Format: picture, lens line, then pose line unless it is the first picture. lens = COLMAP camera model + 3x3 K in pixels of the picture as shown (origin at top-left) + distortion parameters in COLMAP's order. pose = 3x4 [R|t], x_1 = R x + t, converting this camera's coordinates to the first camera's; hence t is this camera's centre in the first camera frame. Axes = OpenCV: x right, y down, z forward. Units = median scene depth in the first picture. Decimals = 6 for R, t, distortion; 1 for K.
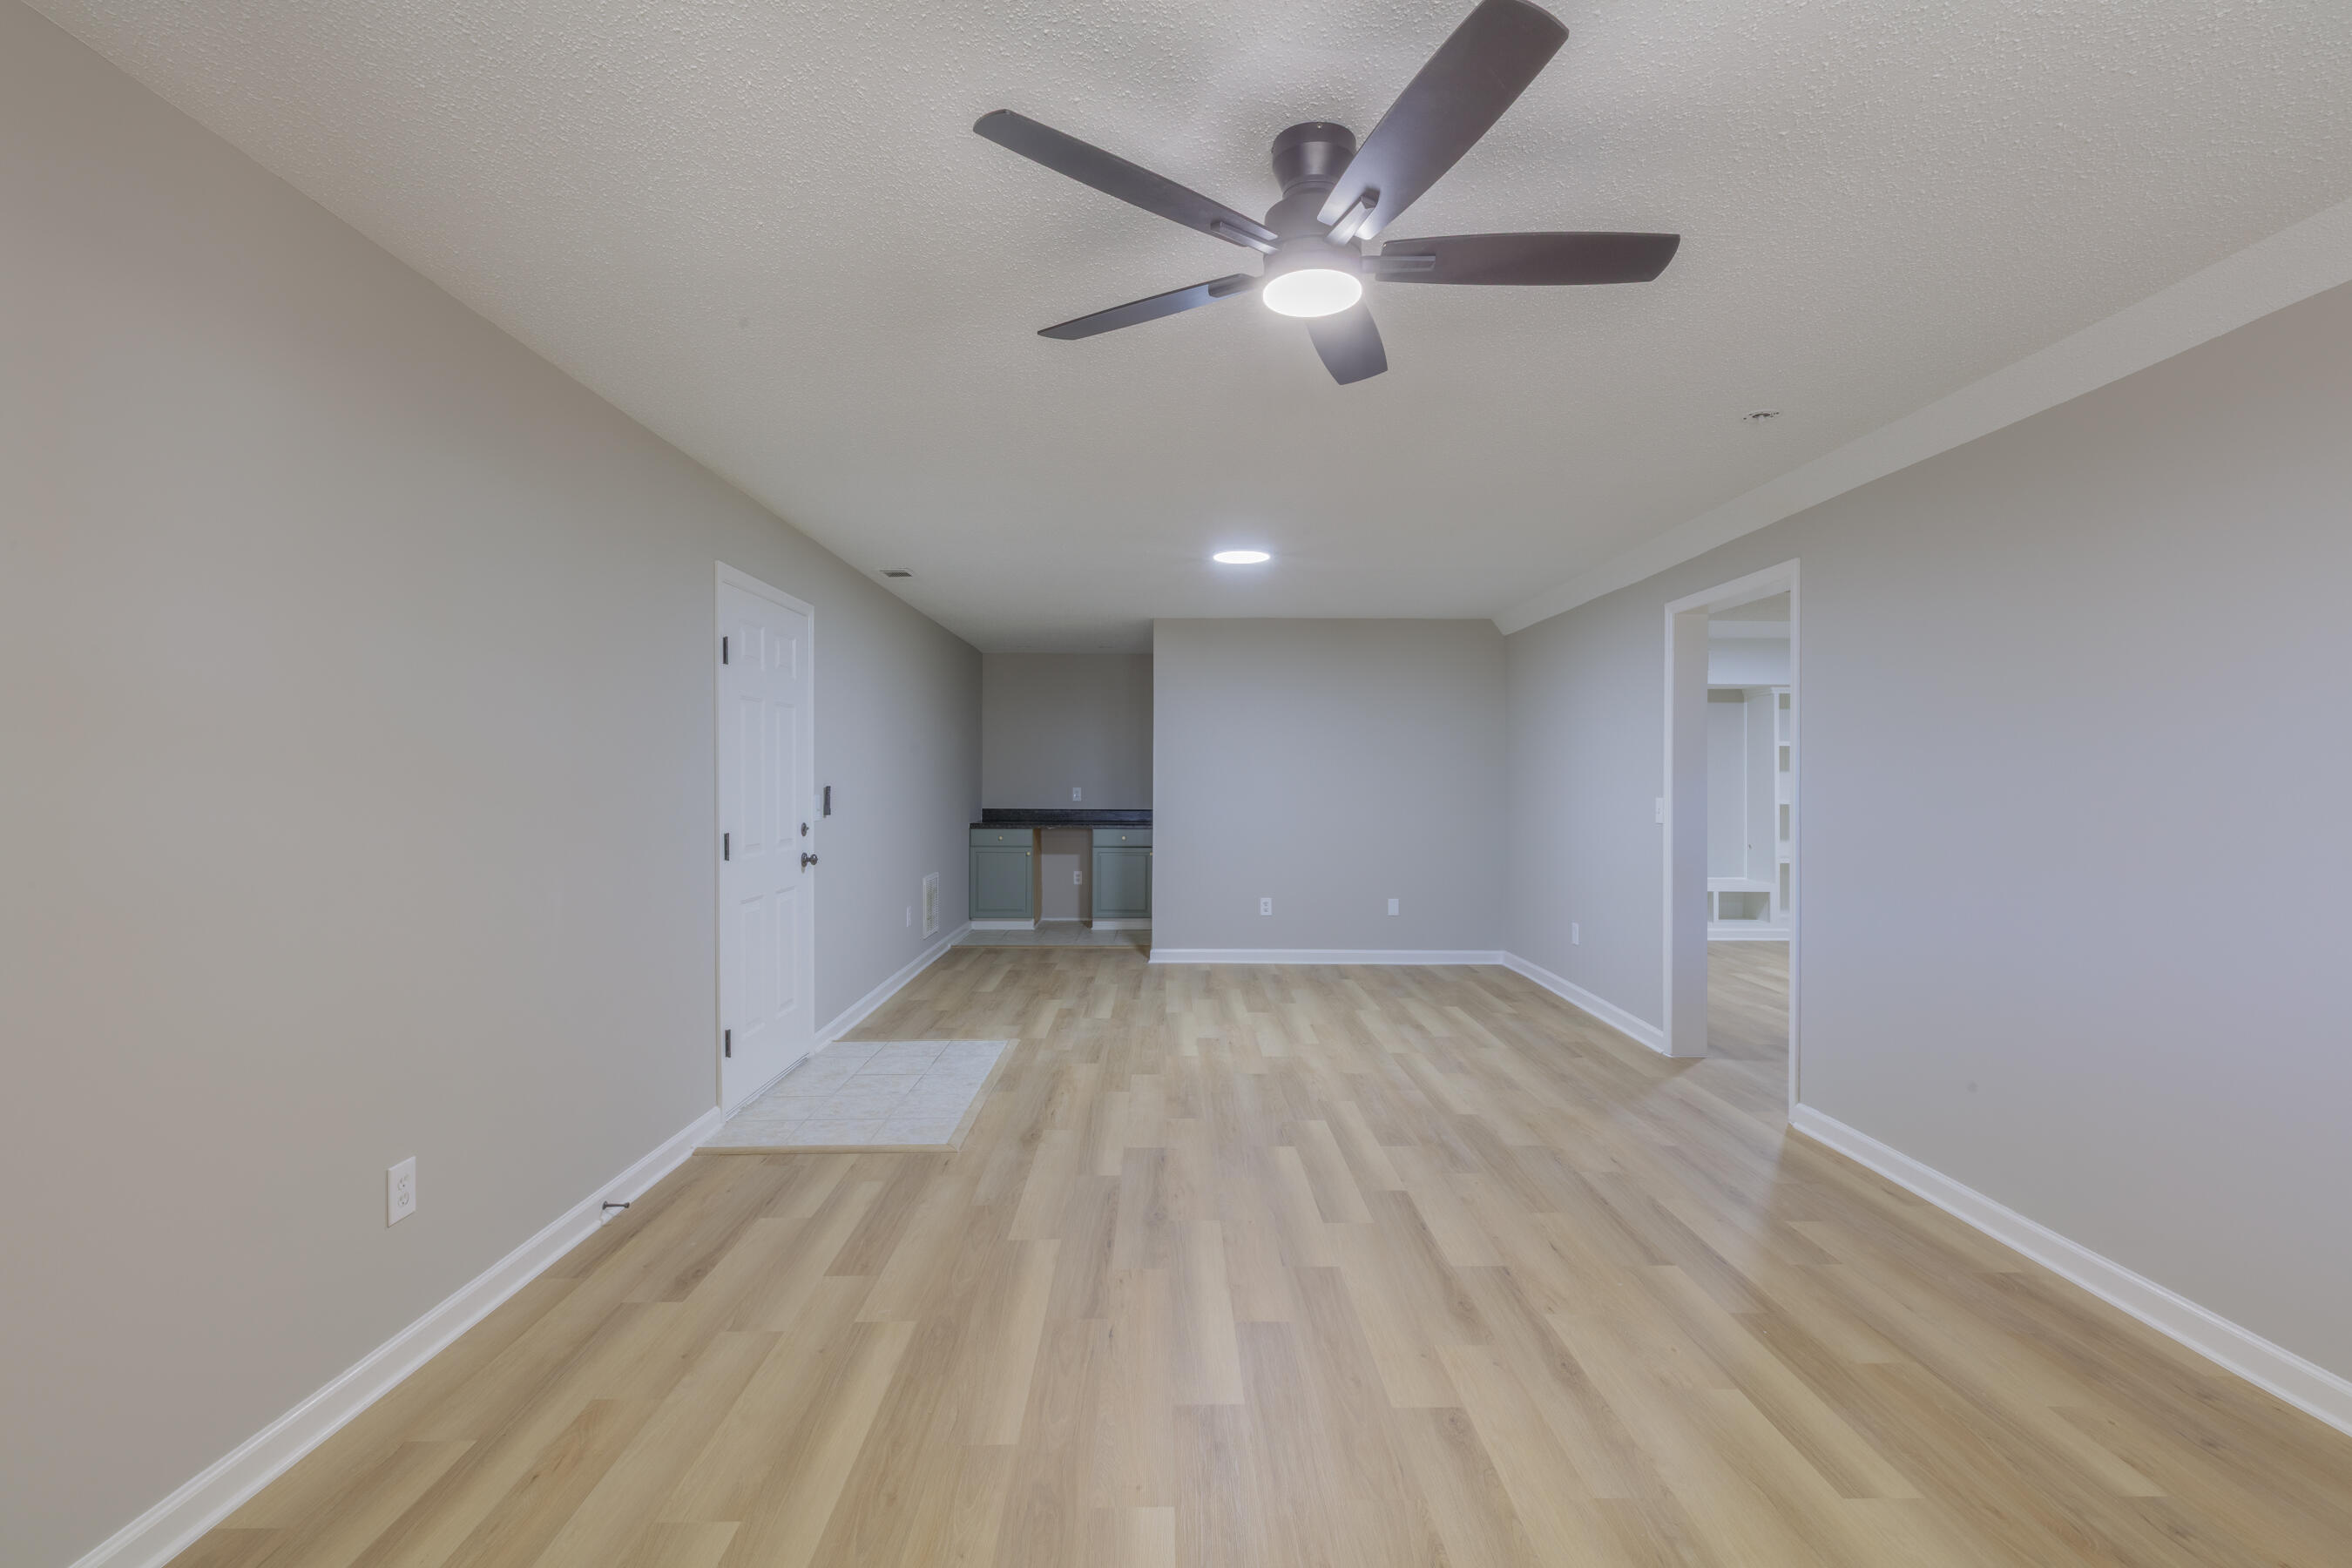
lens RADIAL K [[1070.9, 0, 1199.4], [0, 1070.9, 775.9], [0, 0, 1]] dist [0.000904, -0.000066]
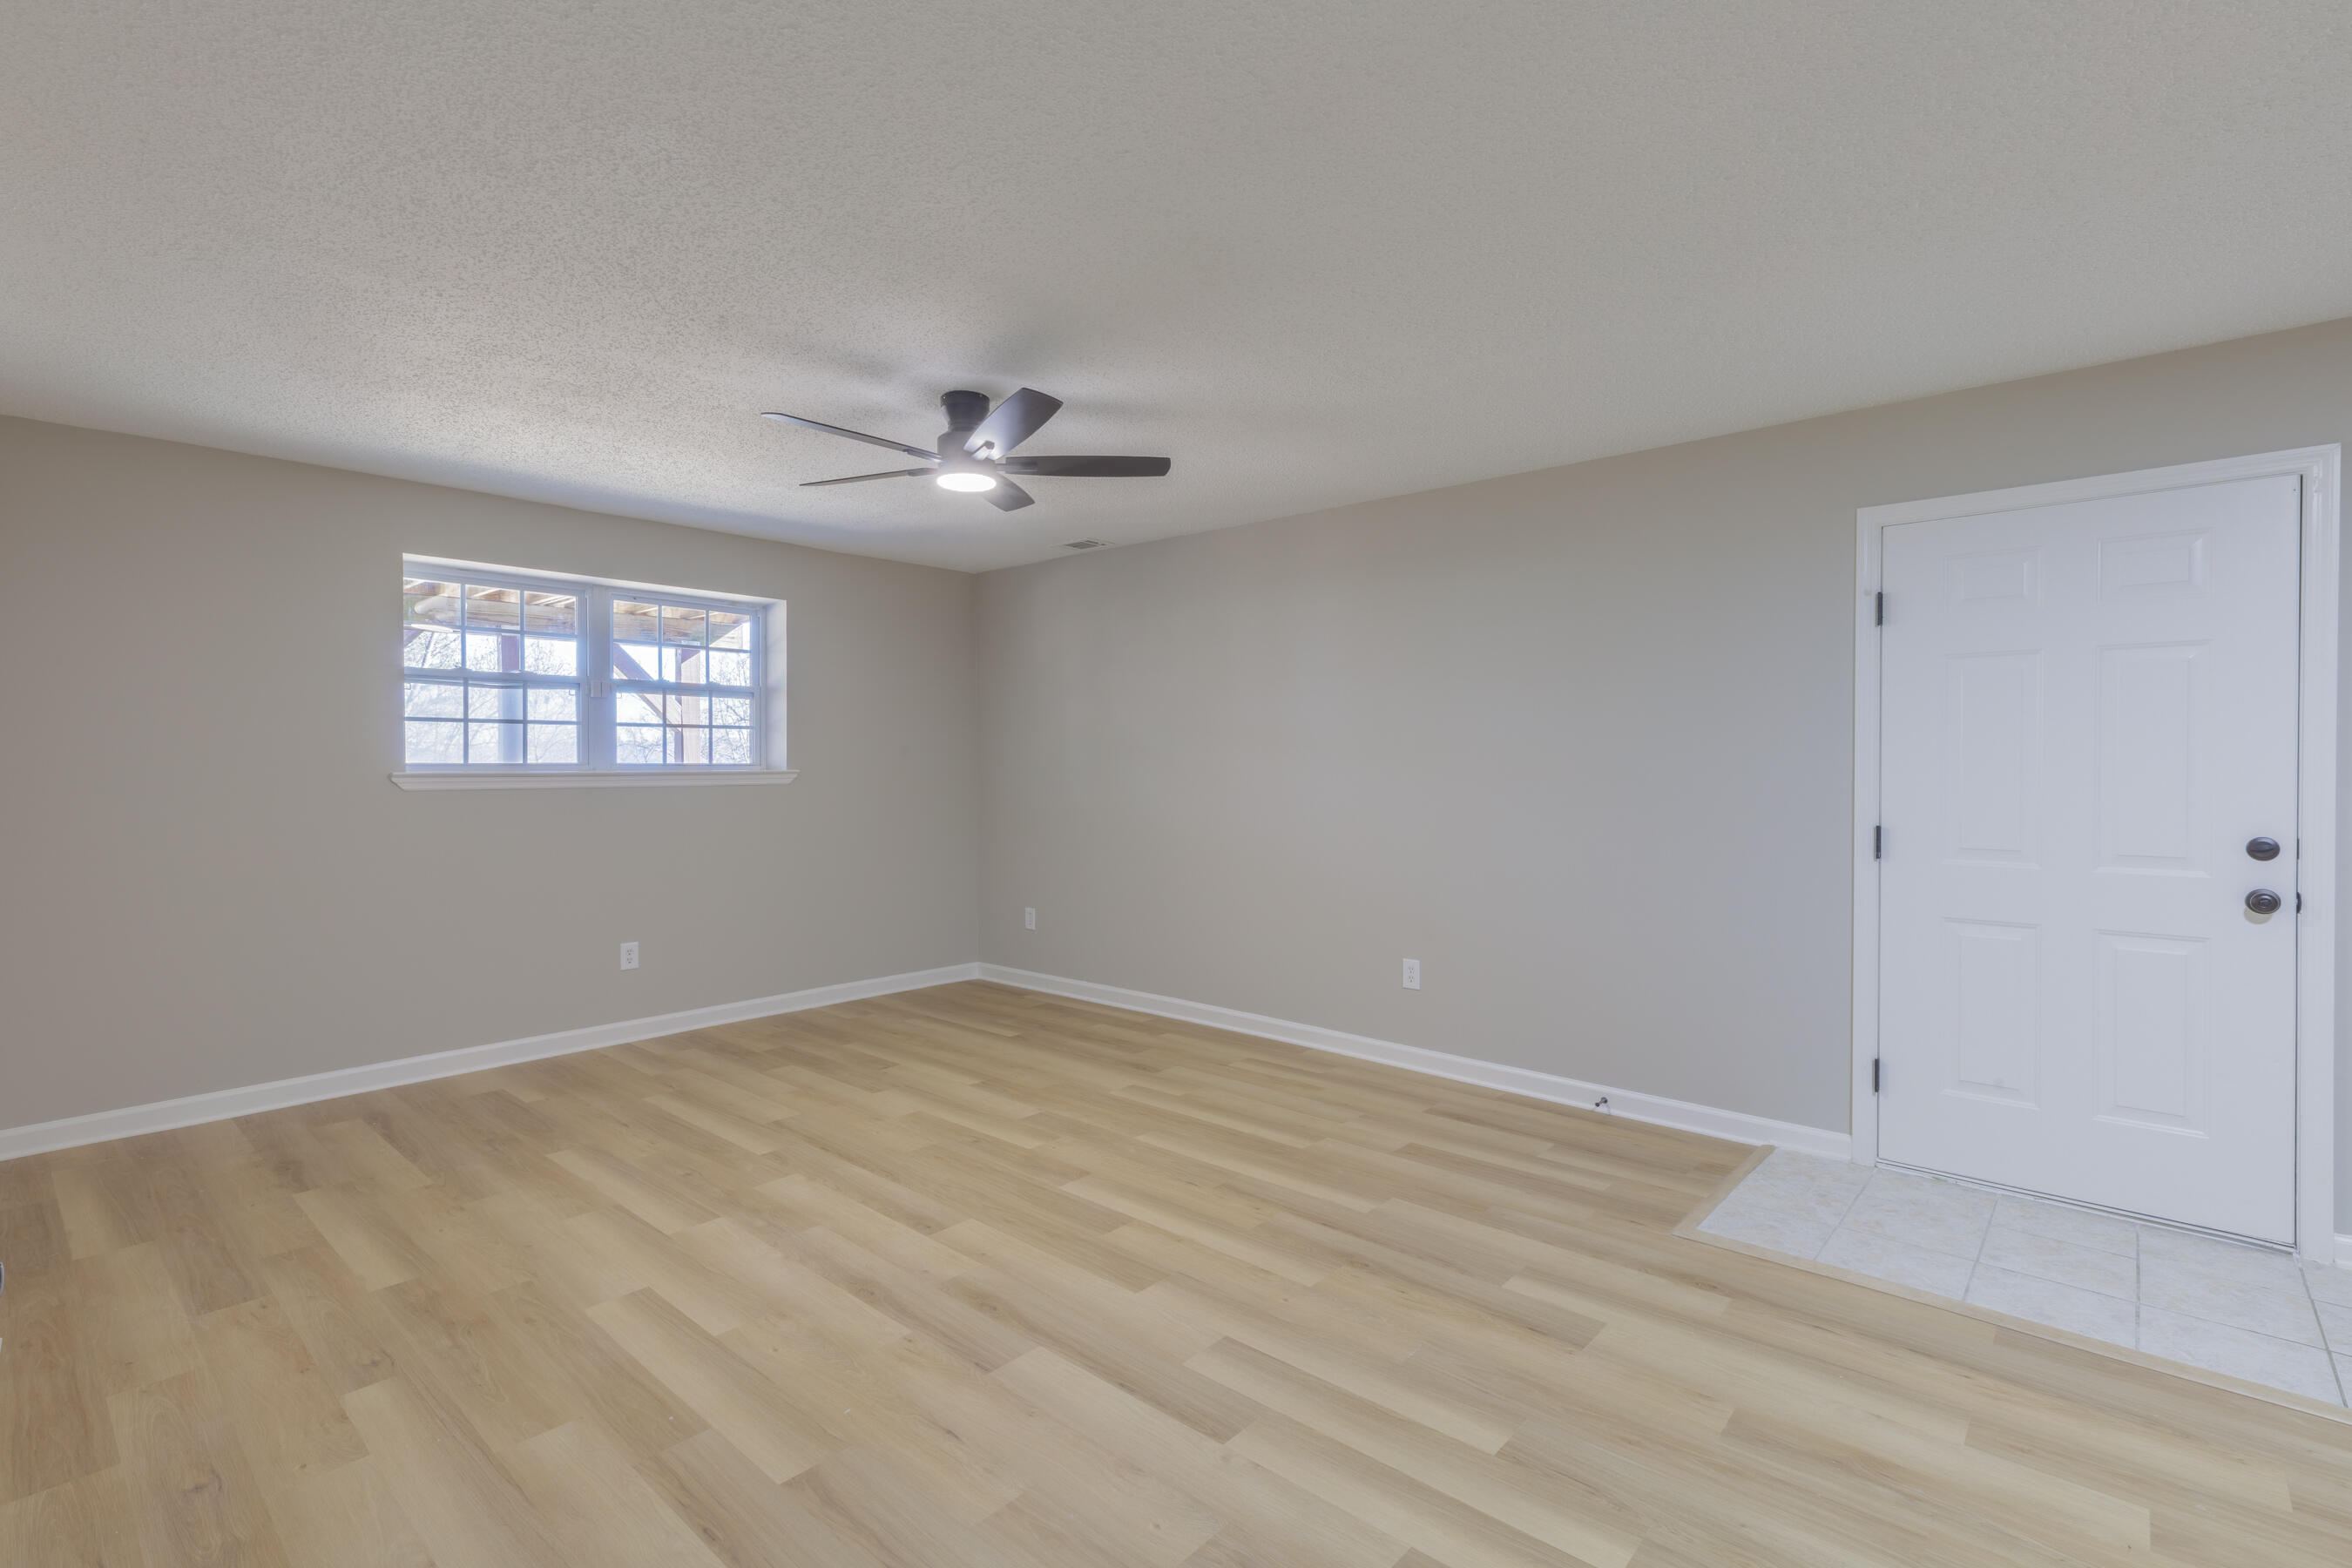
lens RADIAL K [[1070.9, 0, 1193.1], [0, 1070.9, 775.5], [0, 0, 1]] dist [0.000904, -0.000066]
pose [[-0.687133, 0.006993, -0.726498, 0.766574], [0.001913, 0.999968, 0.007816, 0.009080], [0.726530, 0.003981, -0.687124, 1.681359]]
